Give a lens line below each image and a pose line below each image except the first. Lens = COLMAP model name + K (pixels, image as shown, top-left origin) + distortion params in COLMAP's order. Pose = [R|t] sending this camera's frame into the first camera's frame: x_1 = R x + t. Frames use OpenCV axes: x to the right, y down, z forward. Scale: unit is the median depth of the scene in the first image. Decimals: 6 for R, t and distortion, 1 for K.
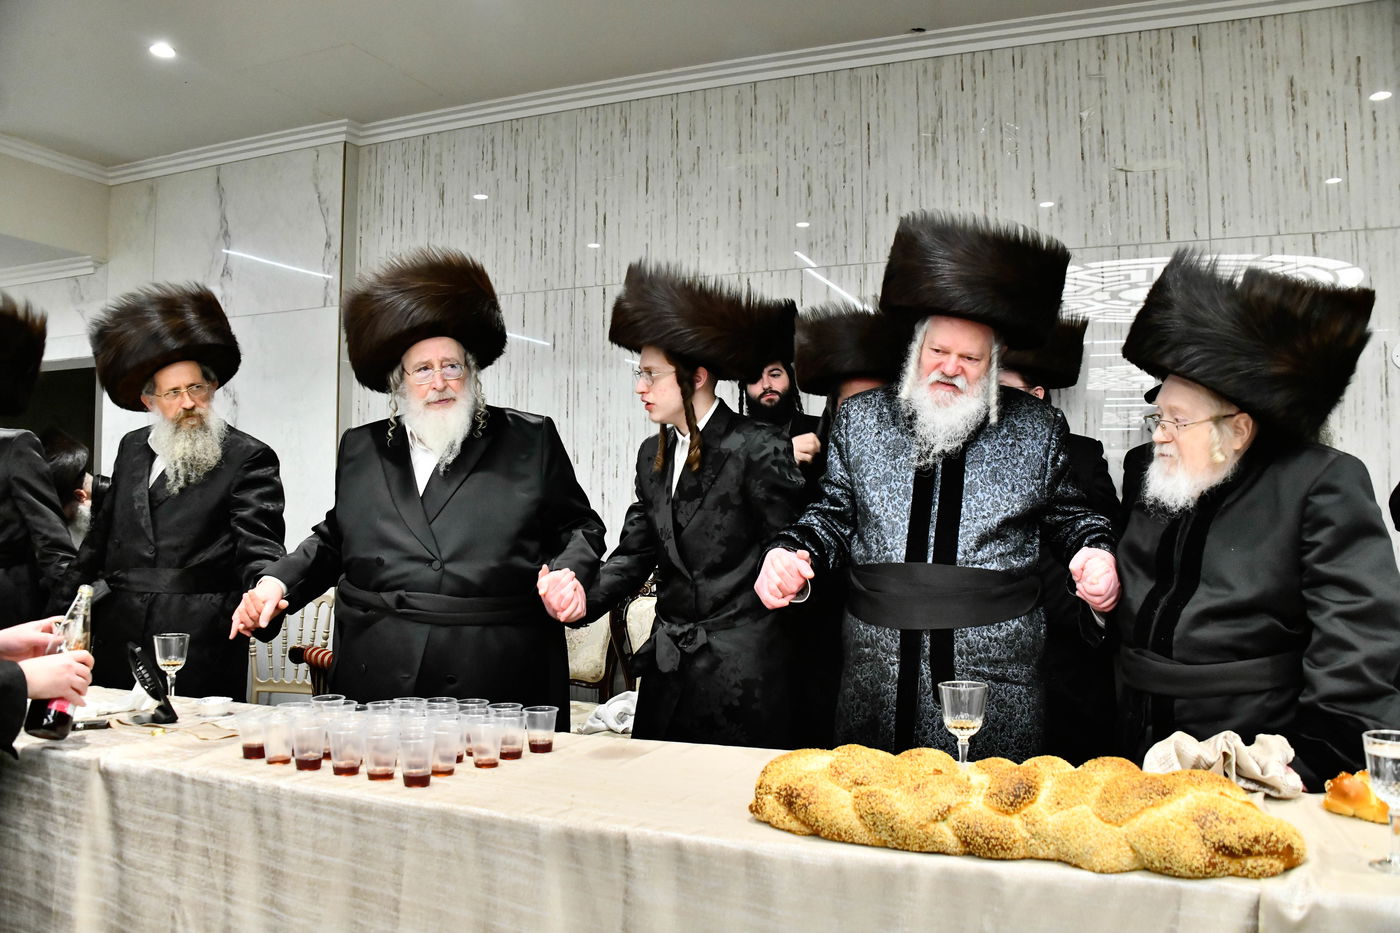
lens RADIAL K [[1099.9, 0, 688.7], [0, 1099.9, 484.1], [0, 0, 1]] dist [-0.149994, 0.067682]
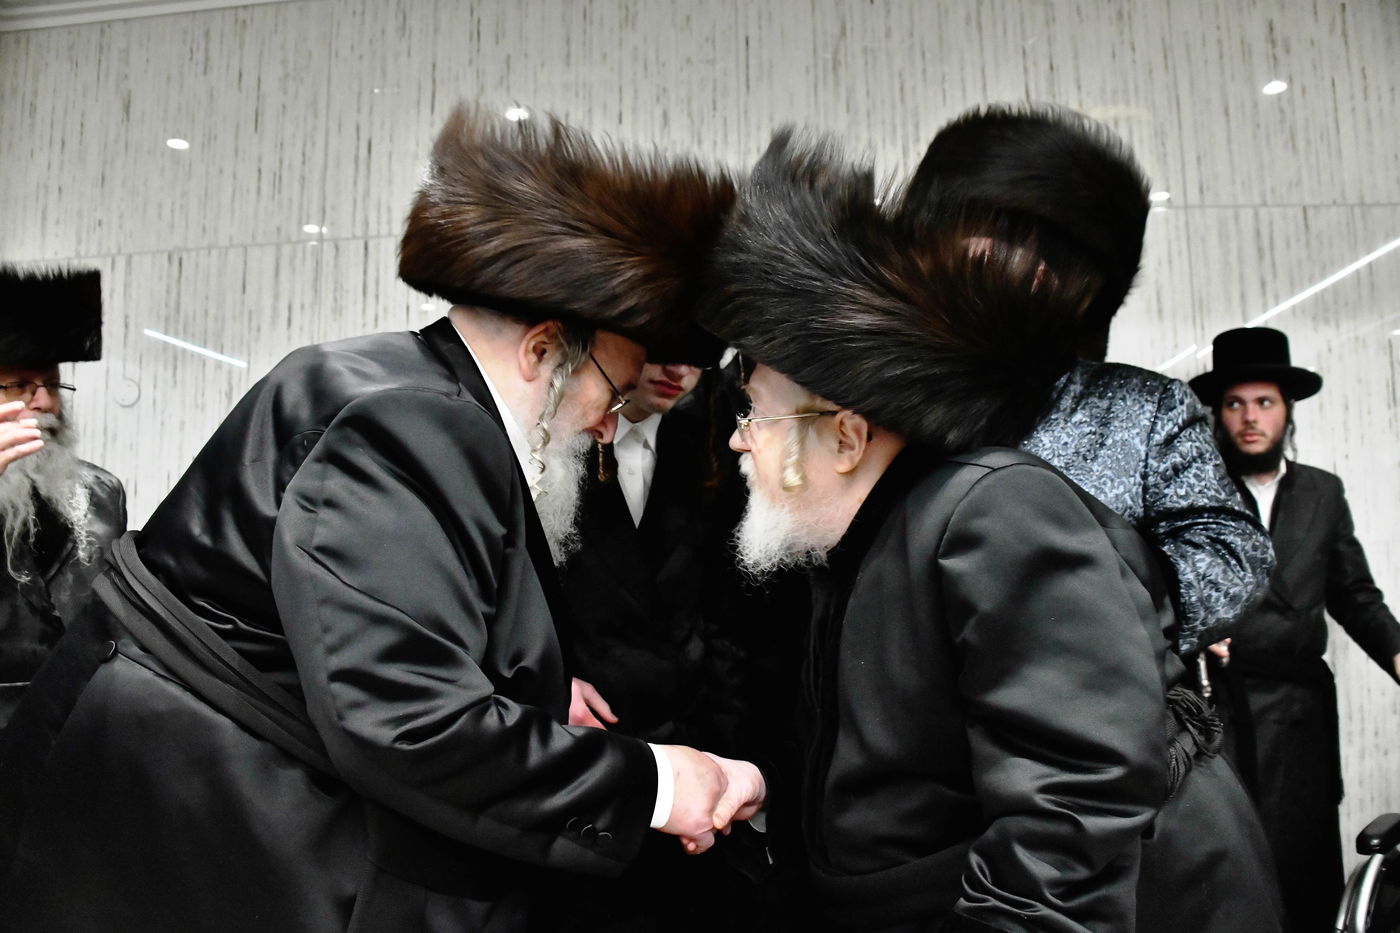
lens RADIAL K [[1099.9, 0, 698.1], [0, 1099.9, 499.7], [0, 0, 1]] dist [-0.149994, 0.067682]
pose [[0.958882, 0.009629, 0.283642, -0.078028], [0.003695, 0.998916, -0.046404, 0.023121], [-0.283781, 0.045544, 0.957807, 0.325738]]
